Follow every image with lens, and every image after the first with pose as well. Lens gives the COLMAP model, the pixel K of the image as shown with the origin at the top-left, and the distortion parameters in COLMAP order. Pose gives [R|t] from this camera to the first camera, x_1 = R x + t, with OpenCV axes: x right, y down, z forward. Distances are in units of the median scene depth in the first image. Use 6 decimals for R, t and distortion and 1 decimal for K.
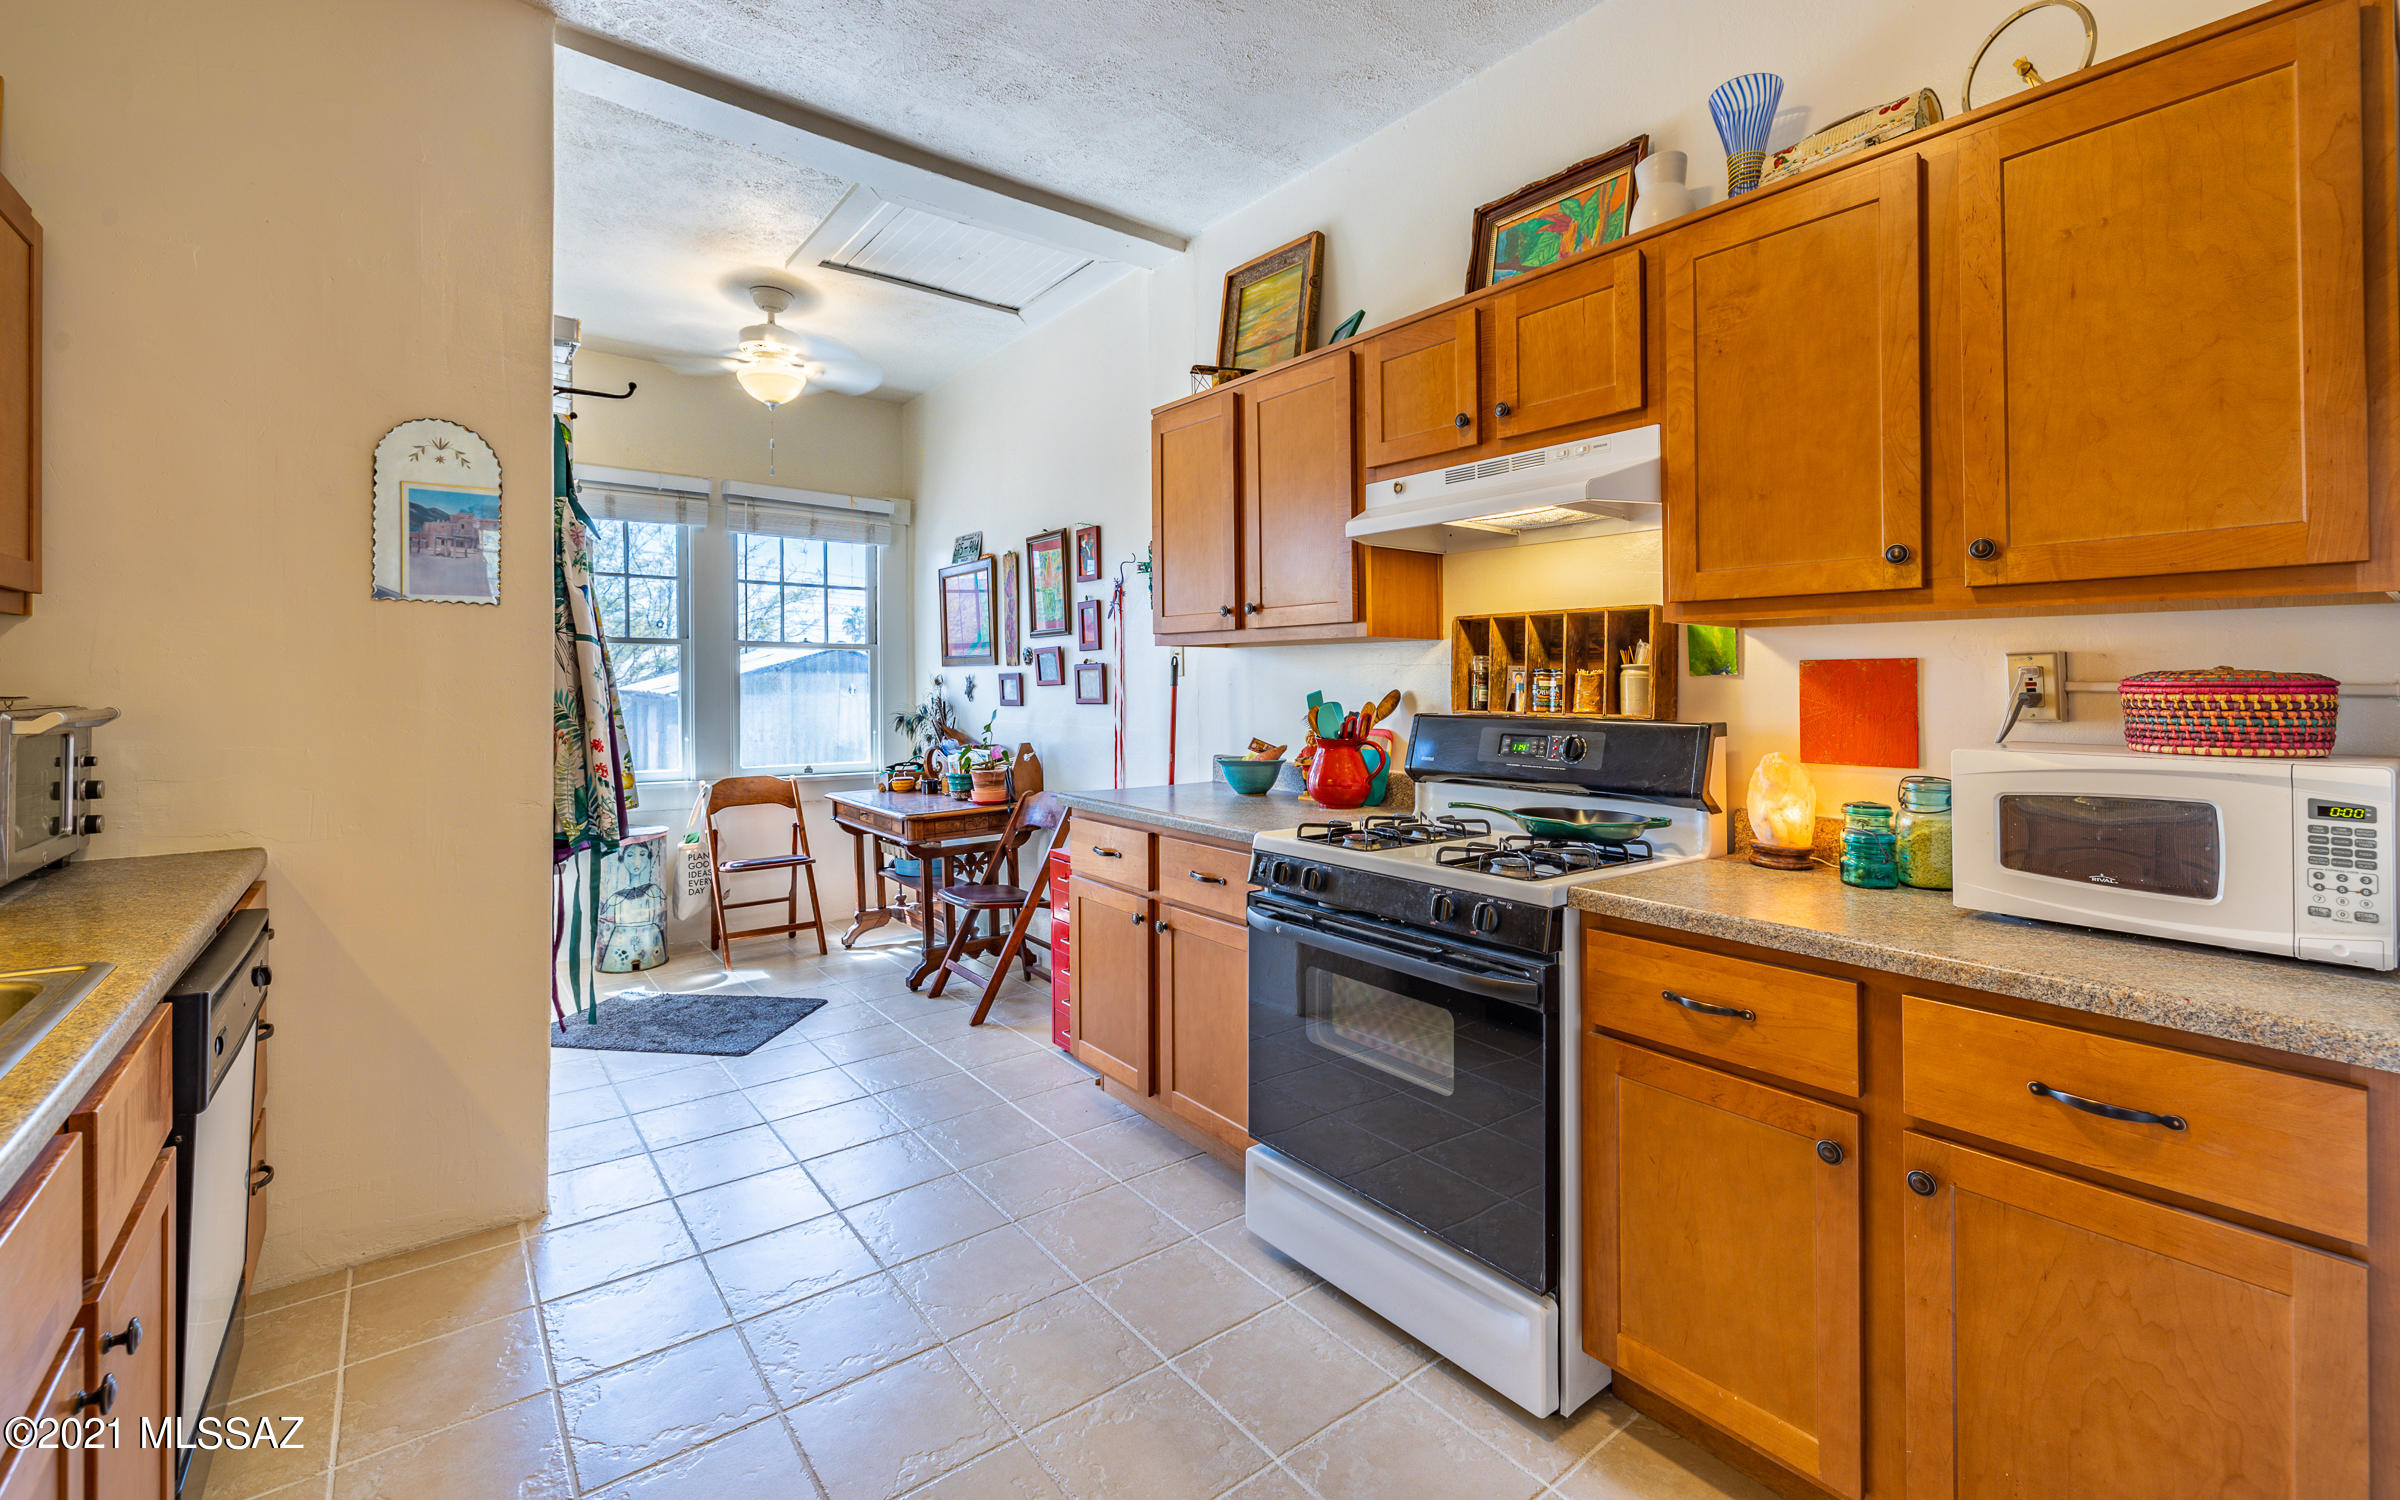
lens RADIAL K [[1038.5, 0, 1199.3], [0, 1038.5, 673.6], [0, 0, 1]] dist [0.002782, 0.000266]
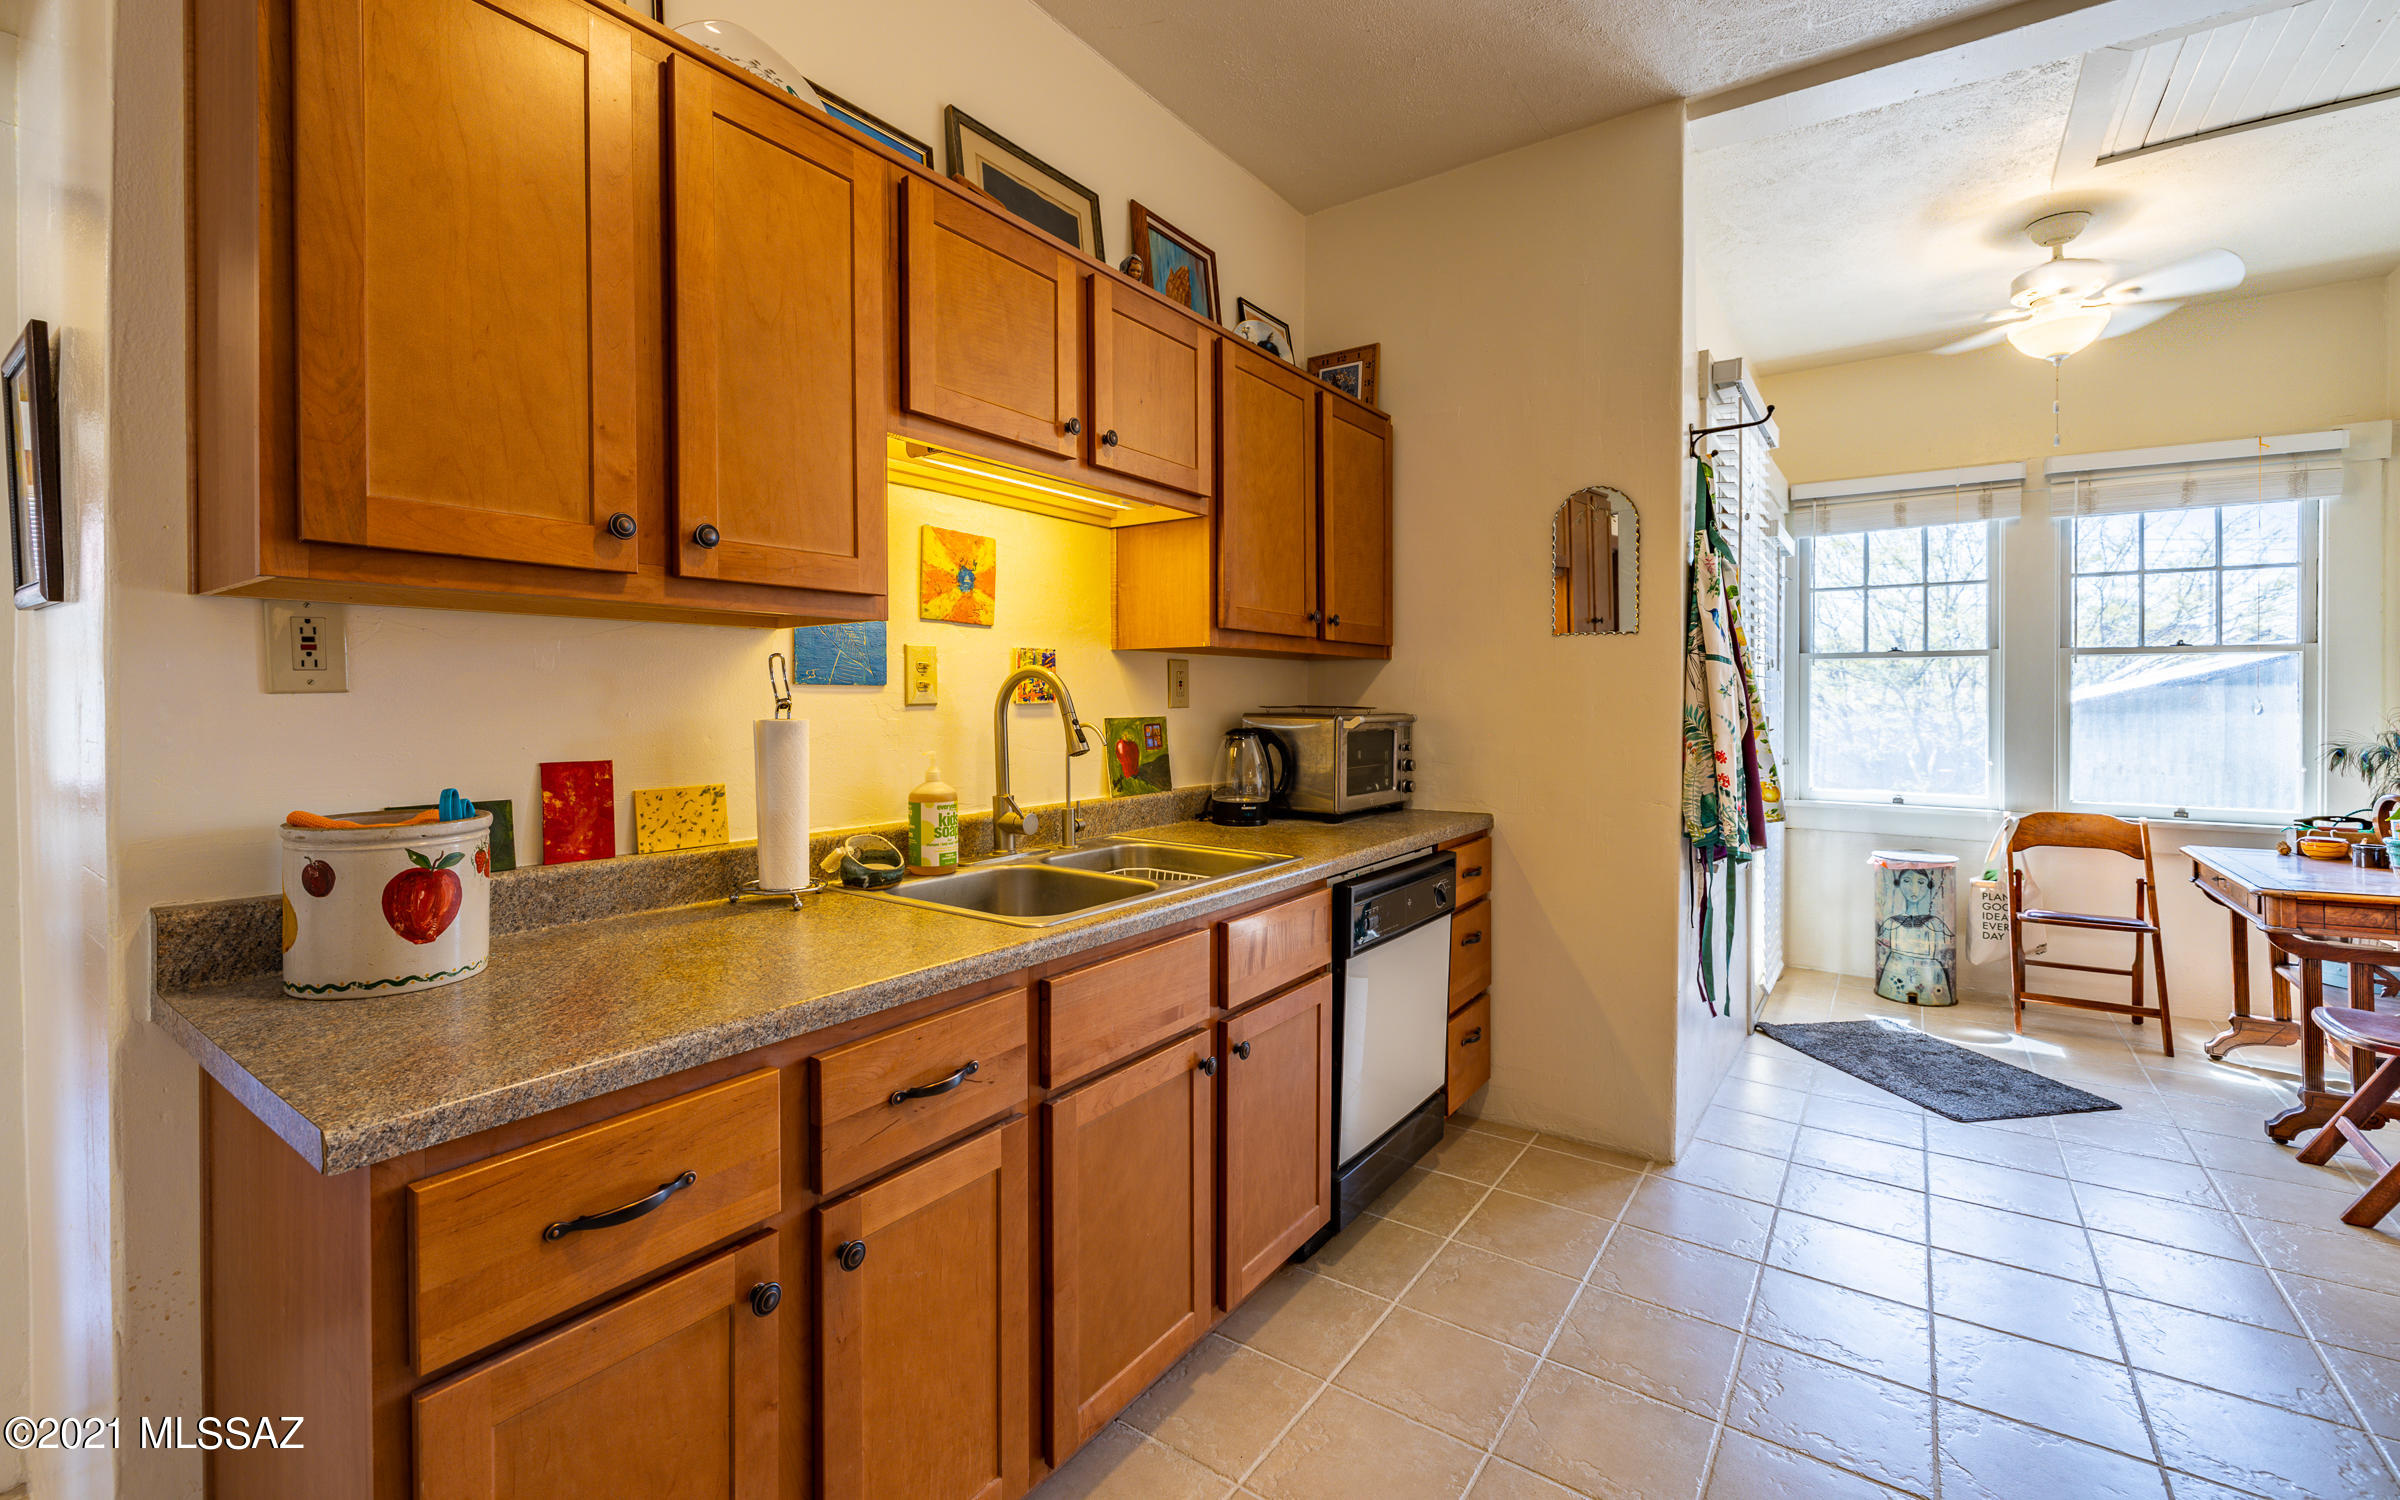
lens RADIAL K [[1021.1, 0, 1157.7], [0, 1021.1, 712.2], [0, 0, 1]] dist [-0.002377, -0.000259]
pose [[0.251909, 0.009118, -0.967708, 0.177651], [0.009997, 0.999878, 0.012024, 0.002605], [0.967699, -0.012703, 0.251787, 0.103143]]
